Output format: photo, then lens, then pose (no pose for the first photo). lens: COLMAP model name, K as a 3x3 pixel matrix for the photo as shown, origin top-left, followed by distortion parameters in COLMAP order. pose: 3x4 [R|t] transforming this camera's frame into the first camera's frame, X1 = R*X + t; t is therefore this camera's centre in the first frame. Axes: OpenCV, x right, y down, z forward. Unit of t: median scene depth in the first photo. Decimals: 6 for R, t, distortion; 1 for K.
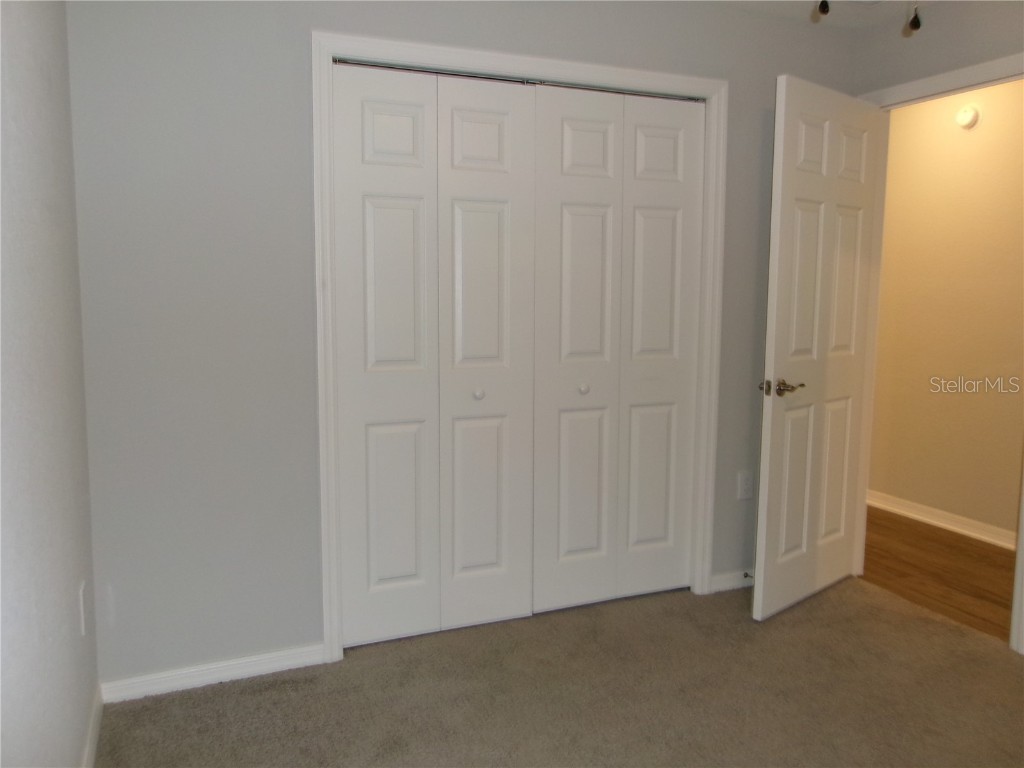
lens RADIAL K [[791.3, 0, 512.2], [0, 791.3, 376.7], [0, 0, 1]] dist [-0.027076, 0.048397]
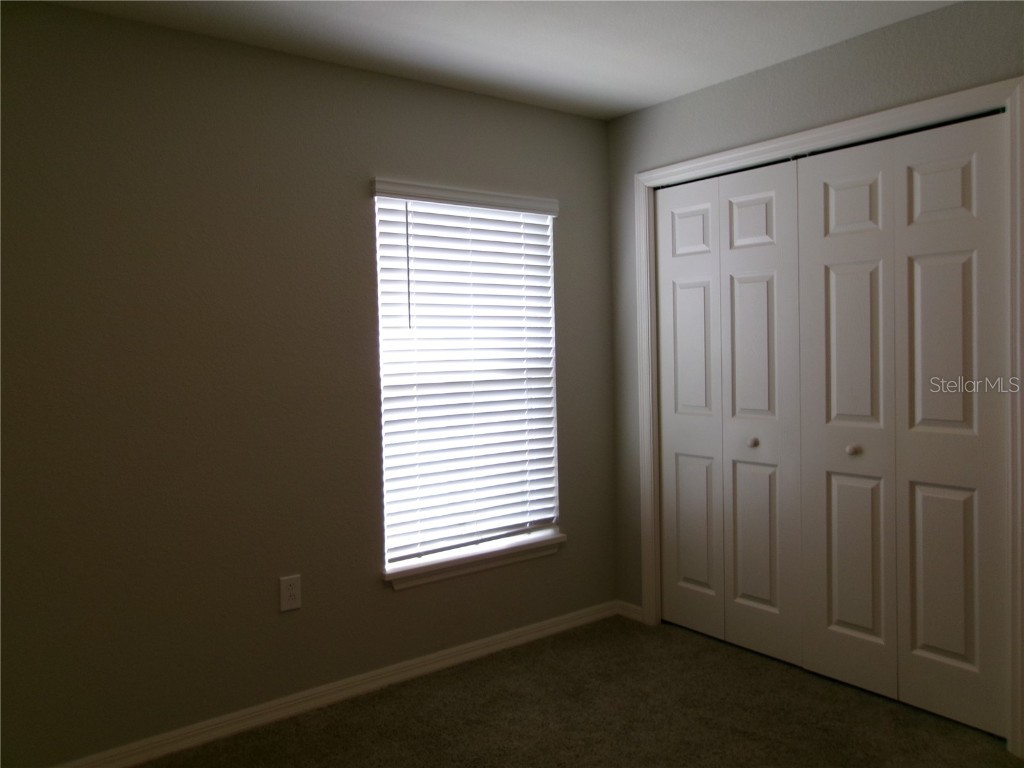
lens RADIAL K [[791.3, 0, 511.8], [0, 791.3, 383.2], [0, 0, 1]] dist [-0.027076, 0.048397]
pose [[0.238196, 0.037918, -0.970477, 0.837267], [-0.089469, 0.995845, 0.016950, -0.044371], [0.967087, 0.082790, 0.240599, 0.331607]]
